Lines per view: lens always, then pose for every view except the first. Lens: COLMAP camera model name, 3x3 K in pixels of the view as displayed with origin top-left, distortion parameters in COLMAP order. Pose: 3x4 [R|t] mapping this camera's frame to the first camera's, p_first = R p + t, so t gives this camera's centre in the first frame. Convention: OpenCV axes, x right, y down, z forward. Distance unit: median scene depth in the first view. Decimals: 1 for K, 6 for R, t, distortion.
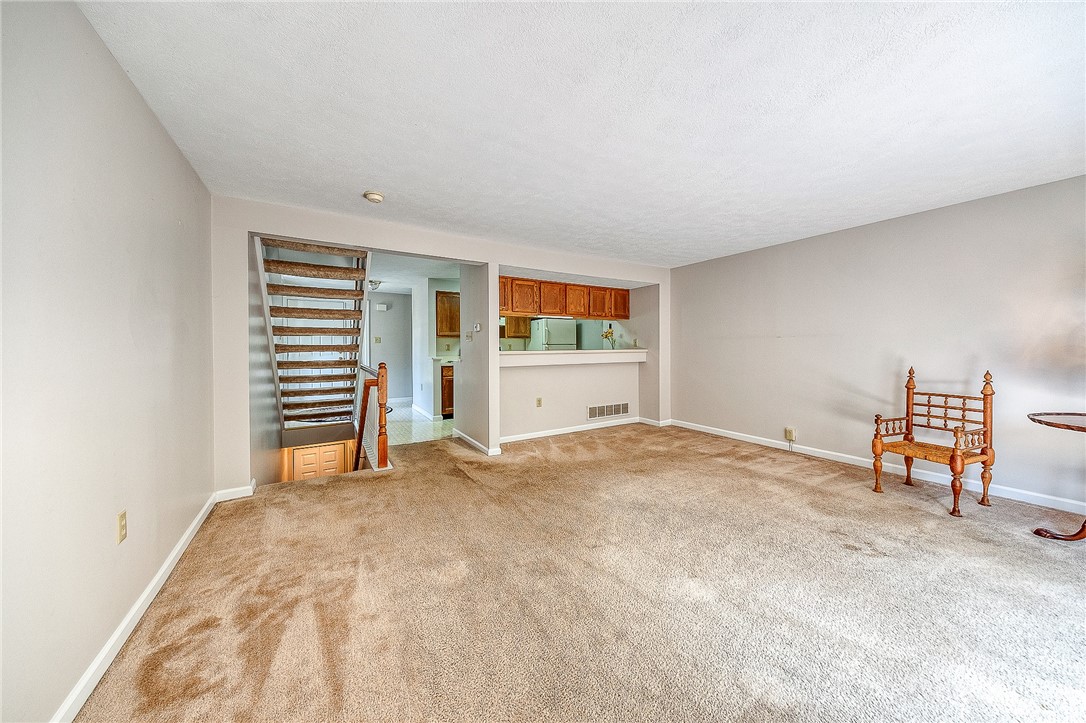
lens RADIAL K [[358.9, 0, 543.5], [0, 358.9, 350.6], [0, 0, 1]] dist [-0.000376, -0.000076]
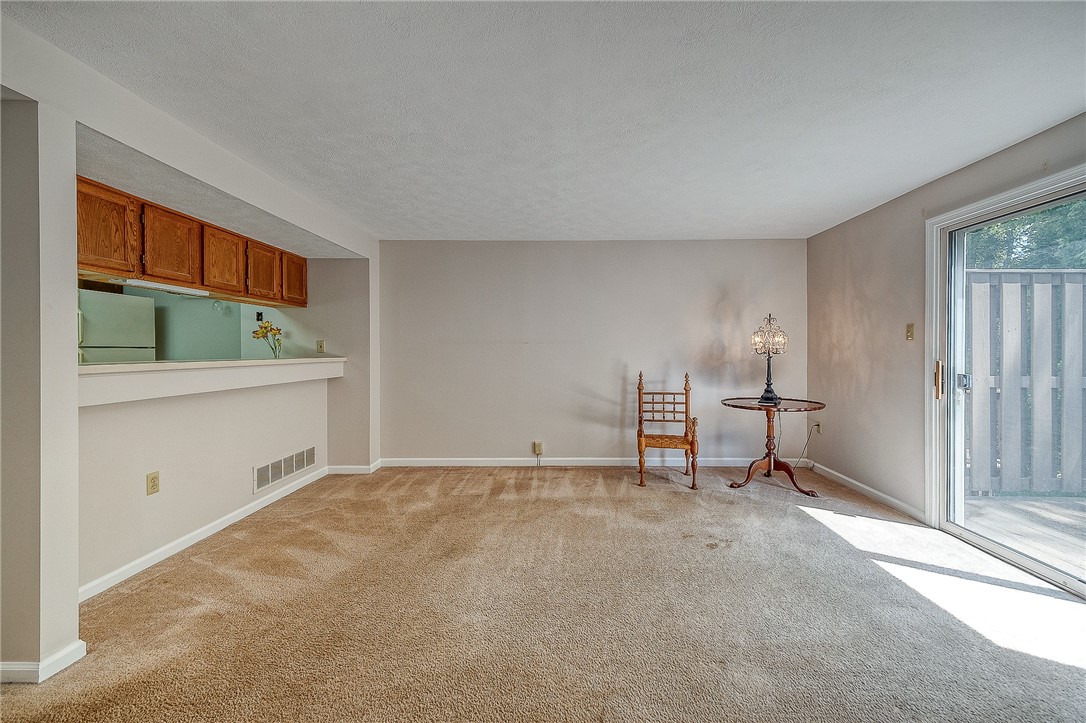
lens RADIAL K [[434.4, 0, 545.7], [0, 434.4, 353.4], [0, 0, 1]] dist [0.029037, -0.011254]
pose [[0.526570, 0.000416, 0.850132, -0.257386], [0.006688, 0.999967, -0.004633, -0.005788], [-0.850106, 0.008125, 0.526549, 0.389745]]
